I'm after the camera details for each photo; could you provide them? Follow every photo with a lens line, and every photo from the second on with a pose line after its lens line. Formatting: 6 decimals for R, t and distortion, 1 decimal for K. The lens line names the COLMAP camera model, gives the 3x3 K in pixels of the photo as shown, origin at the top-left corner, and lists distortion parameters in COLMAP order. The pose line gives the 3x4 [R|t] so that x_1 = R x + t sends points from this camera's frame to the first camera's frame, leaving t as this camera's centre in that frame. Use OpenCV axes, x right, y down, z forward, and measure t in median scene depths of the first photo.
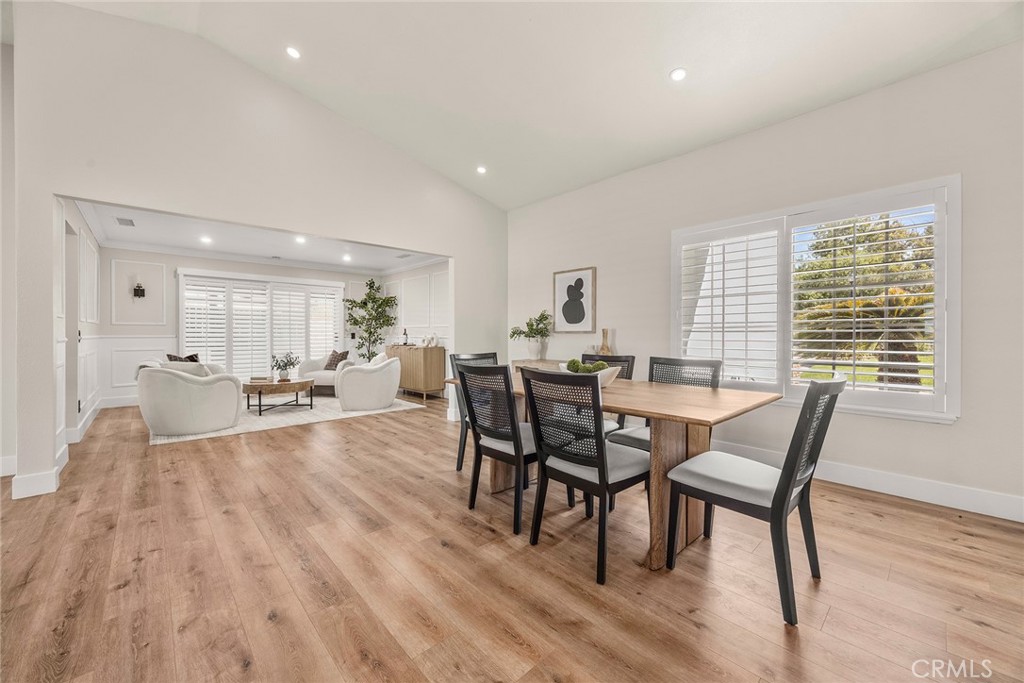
lens RADIAL K [[396.7, 0, 509.9], [0, 396.7, 336.4], [0, 0, 1]] dist [-0.001427, -0.000102]
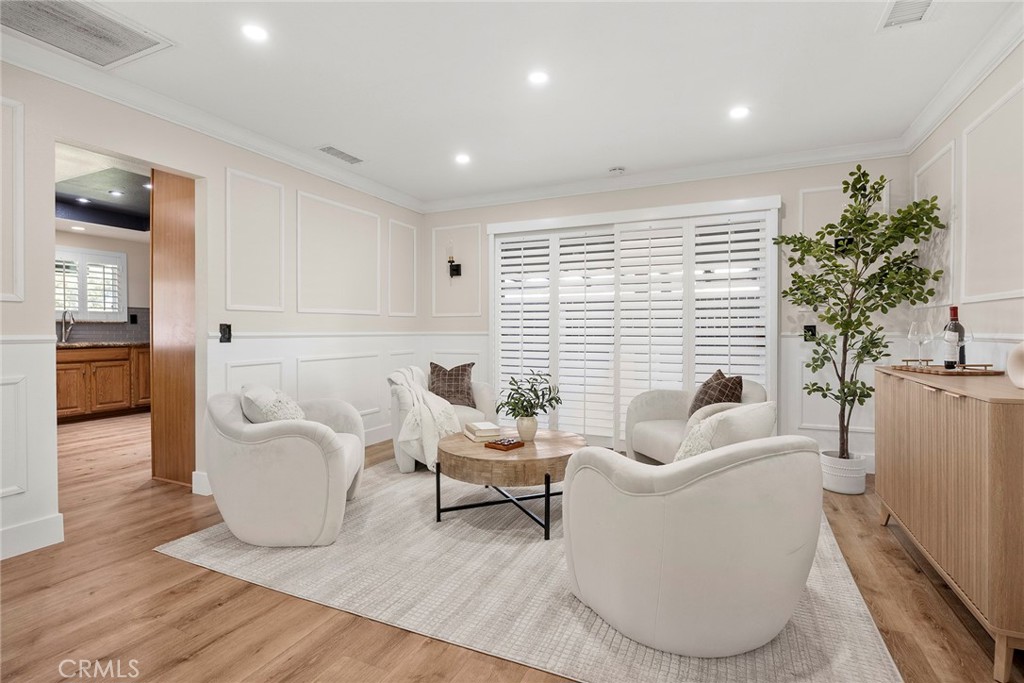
lens RADIAL K [[497.1, 0, 513.1], [0, 497.1, 333.6], [0, 0, 1]] dist [-0.002598, -0.000183]
pose [[0.385045, 0.003970, -0.922889, -0.176237], [-0.002095, 0.999992, 0.003428, -0.005751], [0.922896, 0.000614, 0.385050, 1.412574]]
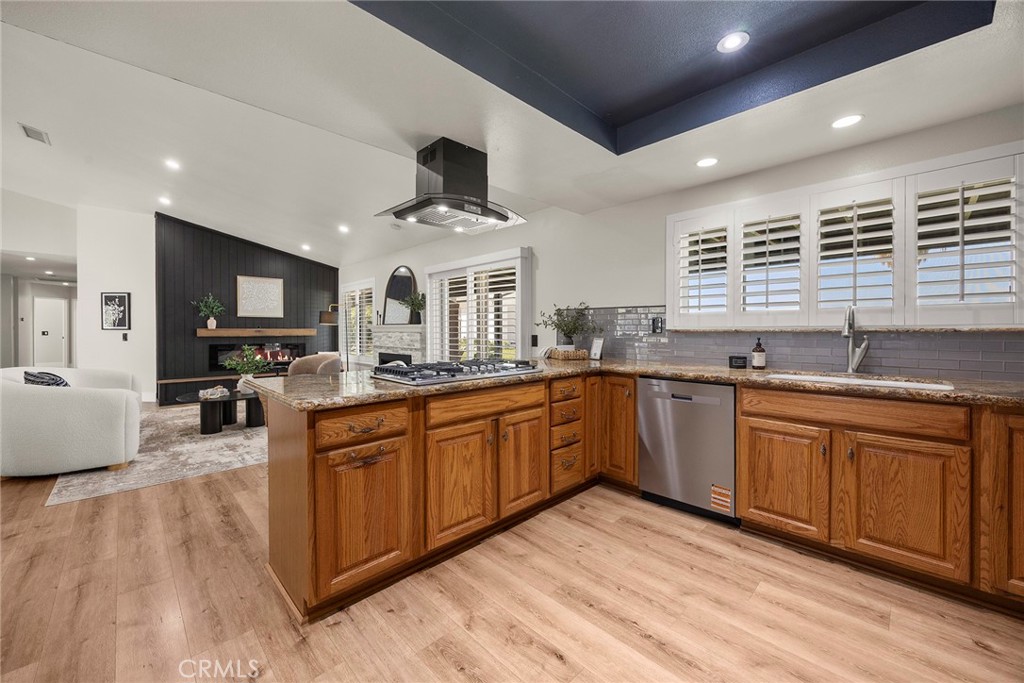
lens RADIAL K [[396.7, 0, 515.6], [0, 396.7, 331.1], [0, 0, 1]] dist [-0.001427, -0.000102]
pose [[-0.999487, -0.003900, -0.031787, -1.927728], [-0.004198, 0.999948, 0.009308, -0.044391], [0.031749, 0.009437, -0.999451, 1.271955]]
